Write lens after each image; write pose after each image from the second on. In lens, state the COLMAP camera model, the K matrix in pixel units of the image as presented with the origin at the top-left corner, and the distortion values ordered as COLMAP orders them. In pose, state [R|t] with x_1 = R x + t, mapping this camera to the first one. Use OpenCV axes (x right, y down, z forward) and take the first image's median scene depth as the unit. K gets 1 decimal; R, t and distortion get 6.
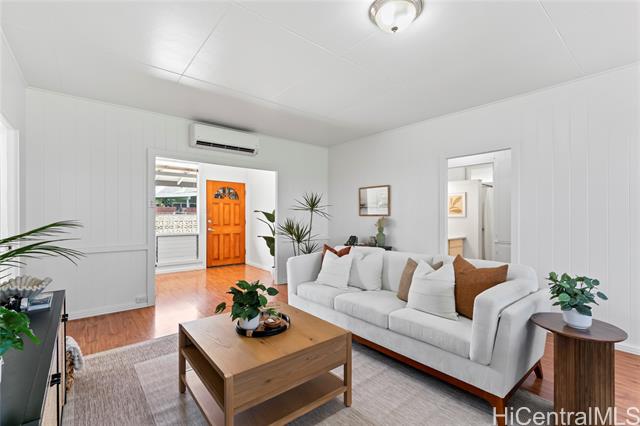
lens RADIAL K [[286.7, 0, 320.0], [0, 286.7, 213.0], [0, 0, 1]] dist [0.001983, 0.000092]
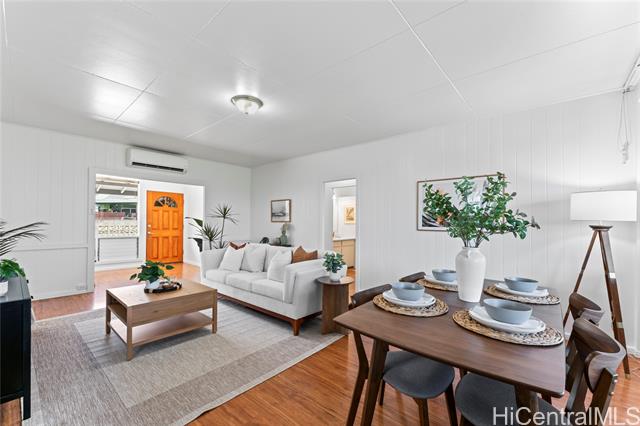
lens RADIAL K [[268.8, 0, 319.7], [0, 268.8, 218.7], [0, 0, 1]] dist [-0.001916, -0.000029]
pose [[0.987563, 0.009140, 0.156956, 0.178267], [-0.008552, 0.999954, -0.004424, -0.001936], [-0.156989, 0.003026, 0.987596, -0.264217]]
